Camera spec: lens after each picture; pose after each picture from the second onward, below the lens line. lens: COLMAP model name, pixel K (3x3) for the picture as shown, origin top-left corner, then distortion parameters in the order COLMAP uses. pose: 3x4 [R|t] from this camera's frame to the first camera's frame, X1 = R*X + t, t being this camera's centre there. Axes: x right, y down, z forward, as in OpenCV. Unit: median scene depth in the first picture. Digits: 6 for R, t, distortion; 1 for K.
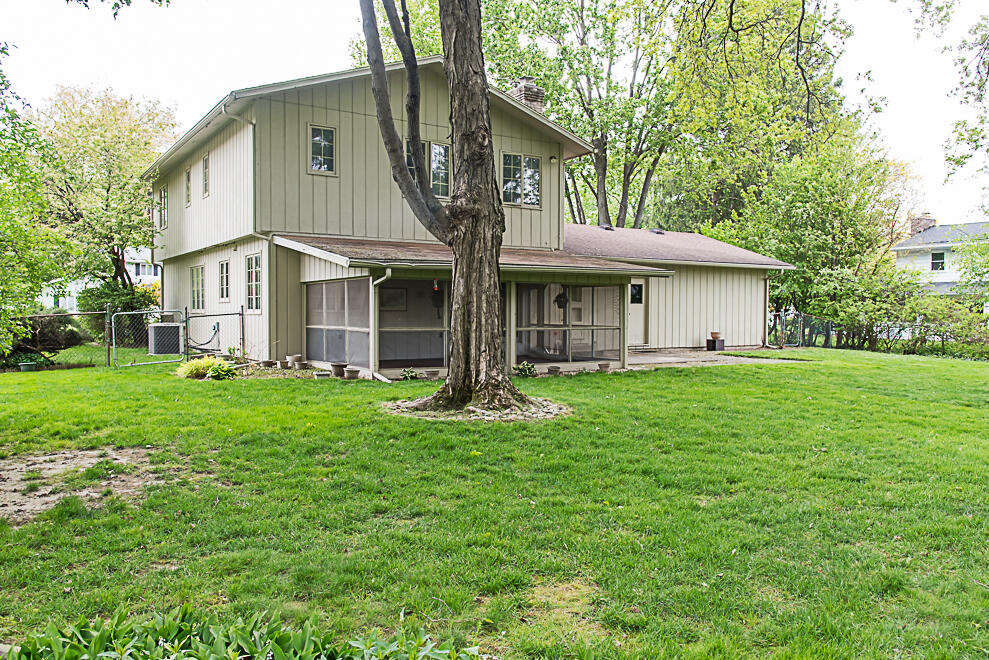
lens RADIAL K [[781.4, 0, 494.5], [0, 781.4, 330.0], [0, 0, 1]] dist [-0.004726, -0.000675]
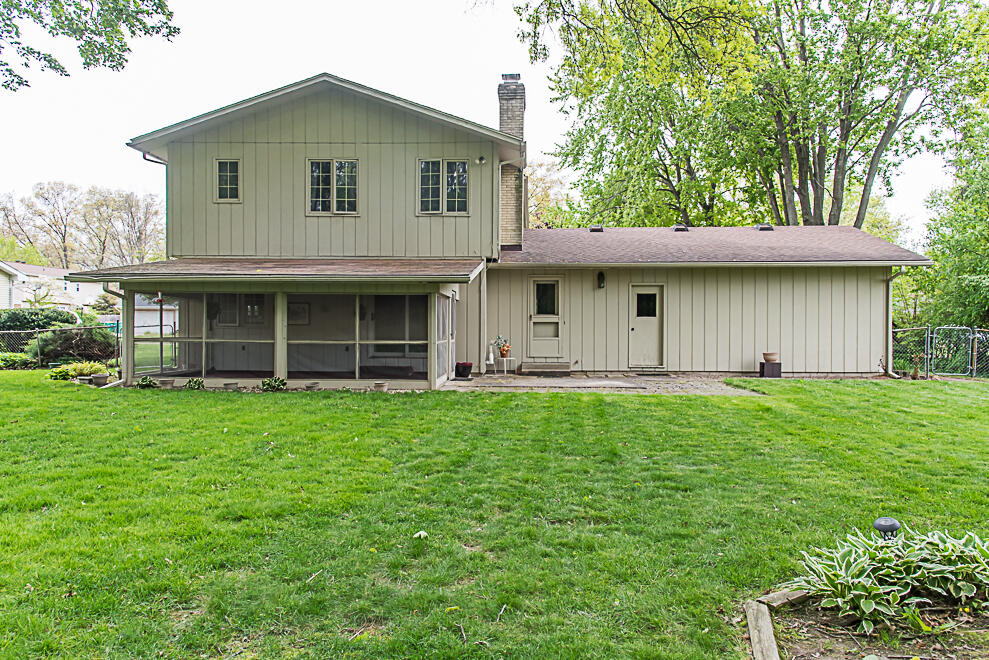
lens RADIAL K [[680.5, 0, 494.5], [0, 680.5, 330.0], [0, 0, 1]] dist [0.005071, 0.000828]
pose [[0.808702, 0.000237, -0.588218, 0.474661], [-0.015706, 0.999652, -0.021189, -0.001704], [0.588008, 0.026374, 0.808425, 0.318206]]
